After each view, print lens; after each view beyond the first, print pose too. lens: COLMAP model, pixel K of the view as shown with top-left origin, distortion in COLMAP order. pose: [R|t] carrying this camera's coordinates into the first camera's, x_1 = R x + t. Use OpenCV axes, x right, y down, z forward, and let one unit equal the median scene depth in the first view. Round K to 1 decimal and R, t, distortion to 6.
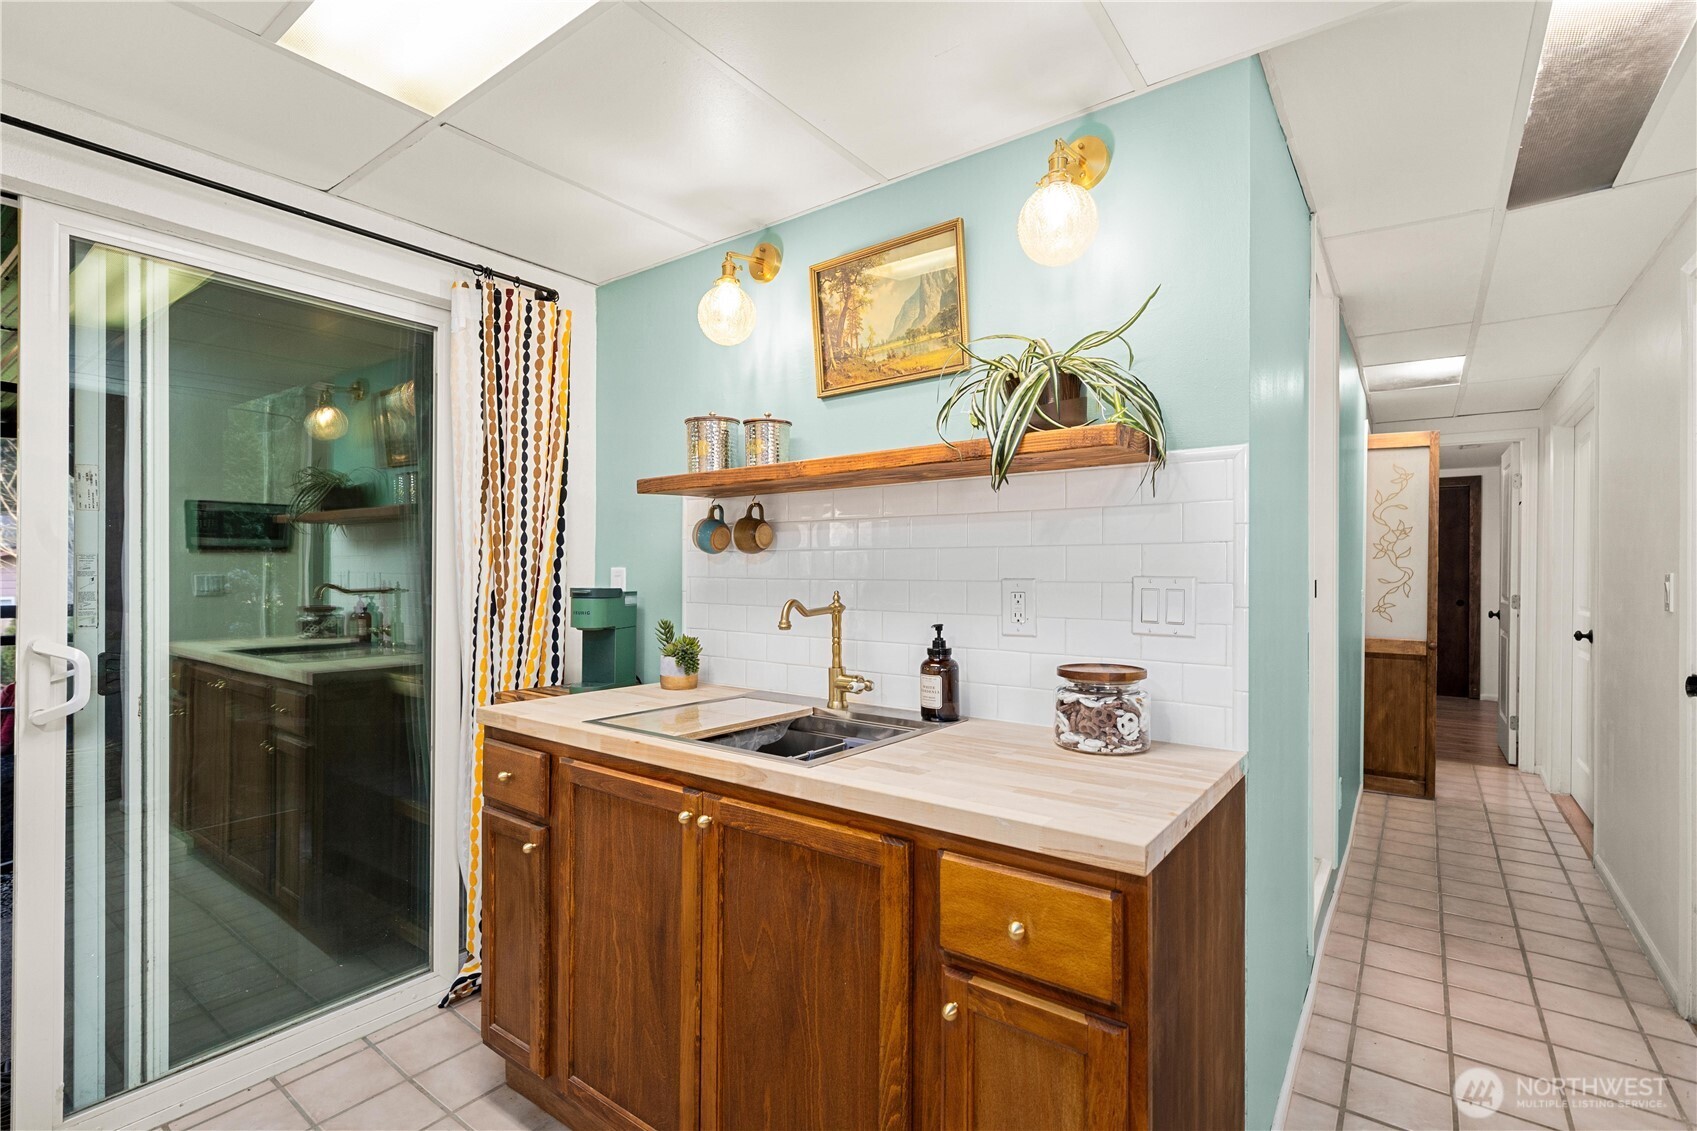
lens RADIAL K [[788.7, 0, 844.9], [0, 788.7, 567.3], [0, 0, 1]] dist [0.002629, 0.000139]
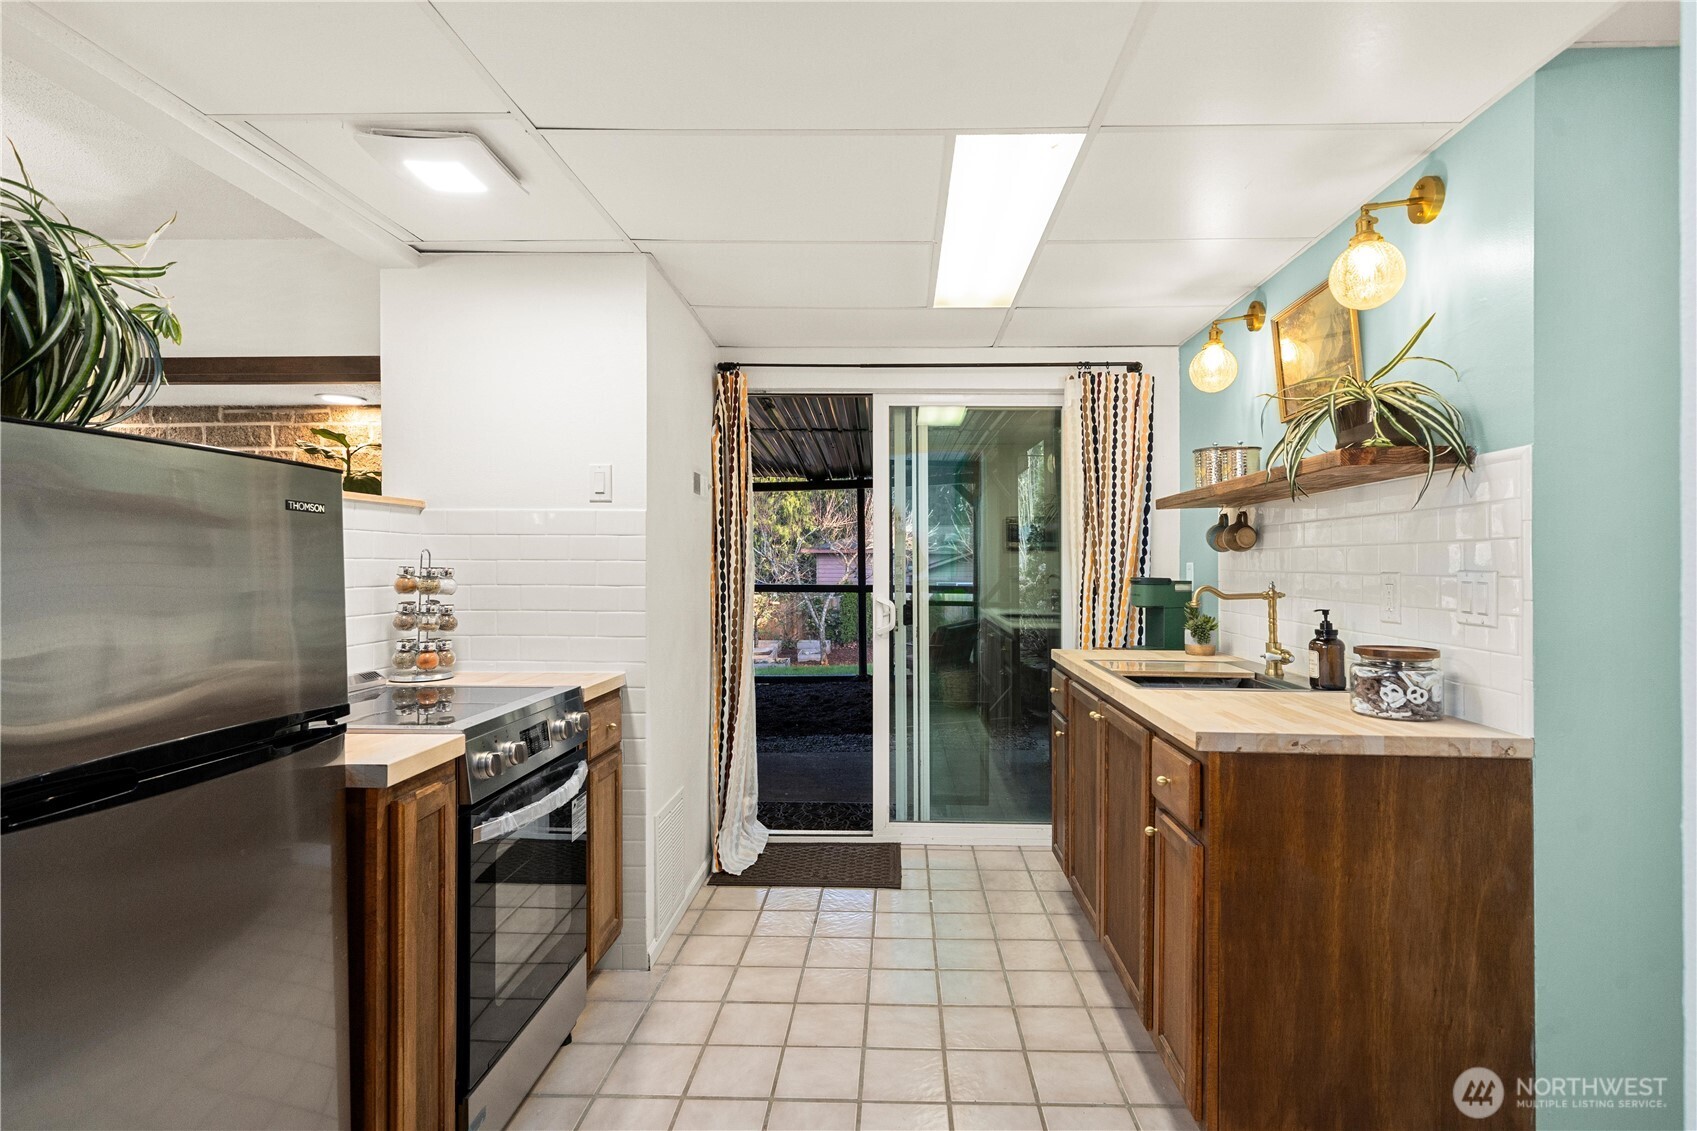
lens RADIAL K [[788.7, 0, 852.7], [0, 788.7, 567.8], [0, 0, 1]] dist [0.002629, 0.000139]
pose [[0.563250, 0.003644, -0.826279, 0.522611], [0.002798, 0.999976, 0.006317, -0.000929], [0.826282, -0.005870, 0.563226, -0.203189]]
